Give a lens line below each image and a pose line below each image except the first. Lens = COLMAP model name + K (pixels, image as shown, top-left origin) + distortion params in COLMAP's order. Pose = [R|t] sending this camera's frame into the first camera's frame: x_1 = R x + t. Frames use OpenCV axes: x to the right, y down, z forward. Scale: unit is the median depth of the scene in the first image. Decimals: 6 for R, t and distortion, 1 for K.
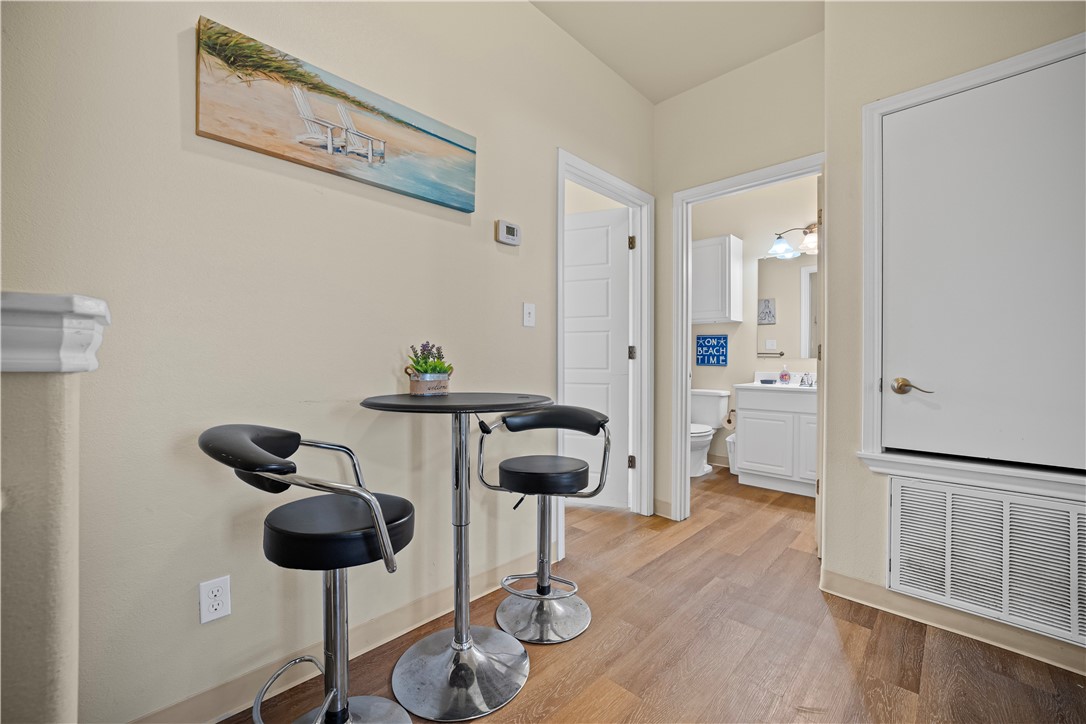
lens RADIAL K [[431.4, 0, 534.2], [0, 431.4, 364.4], [0, 0, 1]] dist [-0.019853, 0.006484]
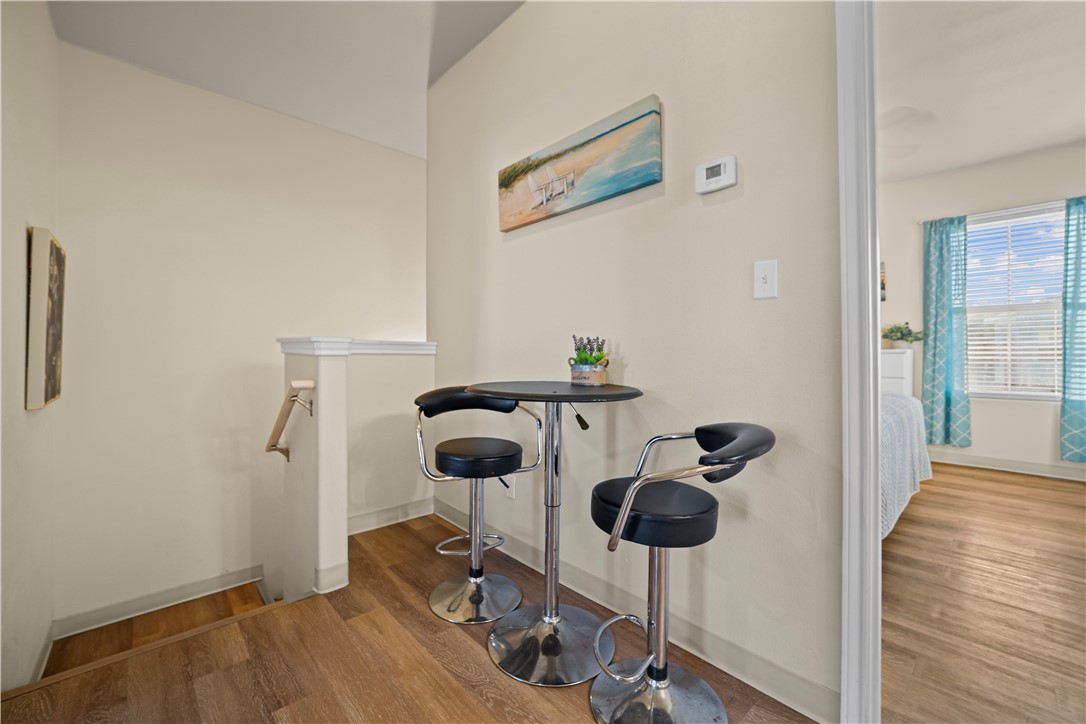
lens RADIAL K [[431.4, 0, 543.0], [0, 431.4, 355.4], [0, 0, 1]] dist [-0.019853, 0.006484]
pose [[-0.019253, -0.002136, -0.999812, 0.660302], [-0.010843, 0.999939, -0.001928, 0.000753], [0.999756, 0.010804, -0.019275, 0.727568]]
